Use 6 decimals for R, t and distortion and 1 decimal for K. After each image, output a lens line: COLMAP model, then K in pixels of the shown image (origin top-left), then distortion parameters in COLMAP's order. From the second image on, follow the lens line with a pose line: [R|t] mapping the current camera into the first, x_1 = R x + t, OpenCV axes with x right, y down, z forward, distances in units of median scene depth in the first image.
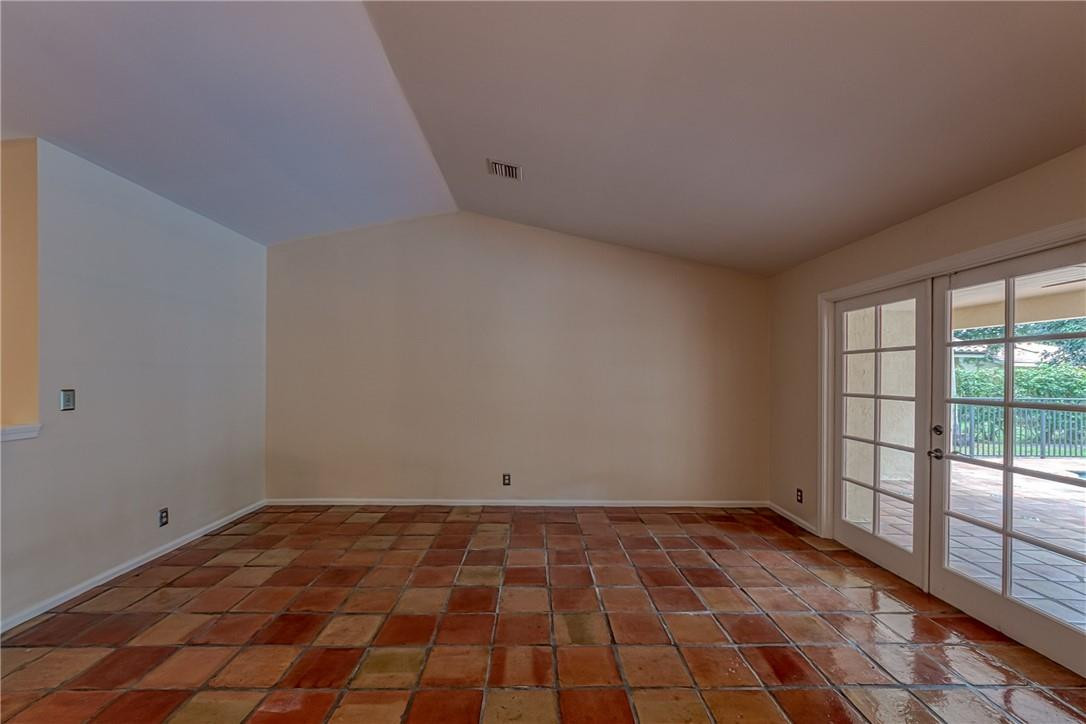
lens RADIAL K [[431.8, 0, 533.0], [0, 431.8, 371.9], [0, 0, 1]] dist [-0.001375, -0.001210]
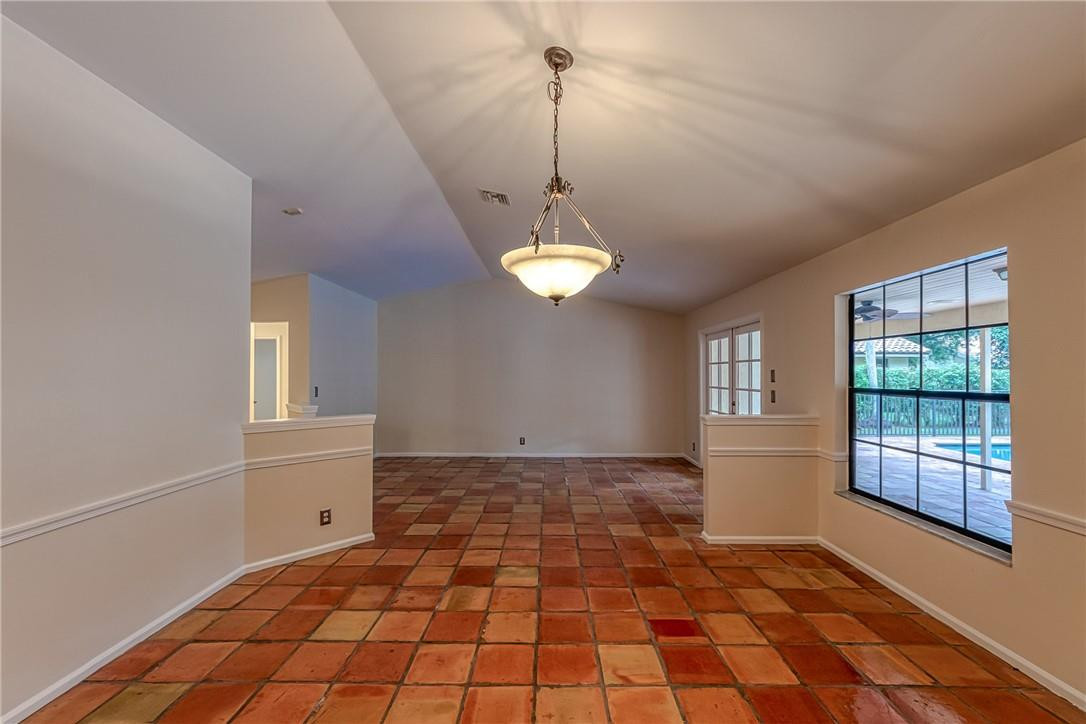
lens RADIAL K [[431.8, 0, 534.1], [0, 431.8, 370.3], [0, 0, 1]] dist [-0.001375, -0.001210]
pose [[0.999457, -0.009081, -0.031679, 0.055735], [0.009078, 0.999959, -0.000266, -0.026363], [0.031680, -0.000022, 0.999498, -0.922142]]
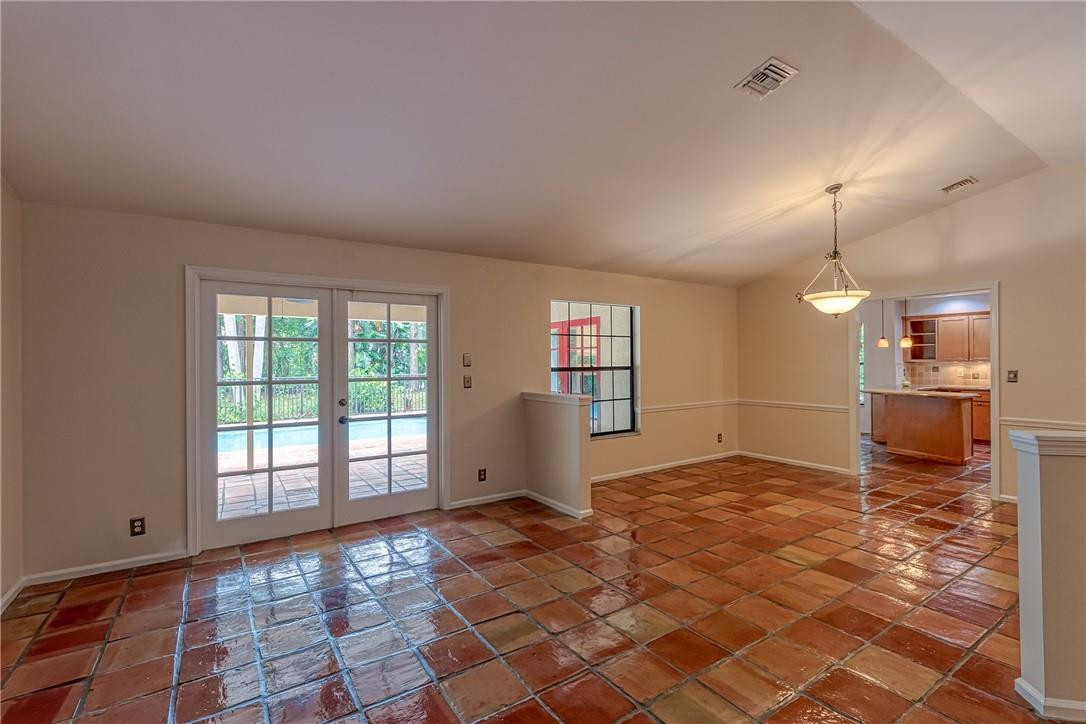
lens RADIAL K [[474.5, 0, 563.9], [0, 474.5, 358.8], [0, 0, 1]] dist [-0.017045, 0.000411]
pose [[-0.557620, 0.003771, 0.830088, -0.613901], [0.001247, 0.999992, -0.003706, 0.003475], [-0.830095, -0.001031, -0.557621, 1.126986]]
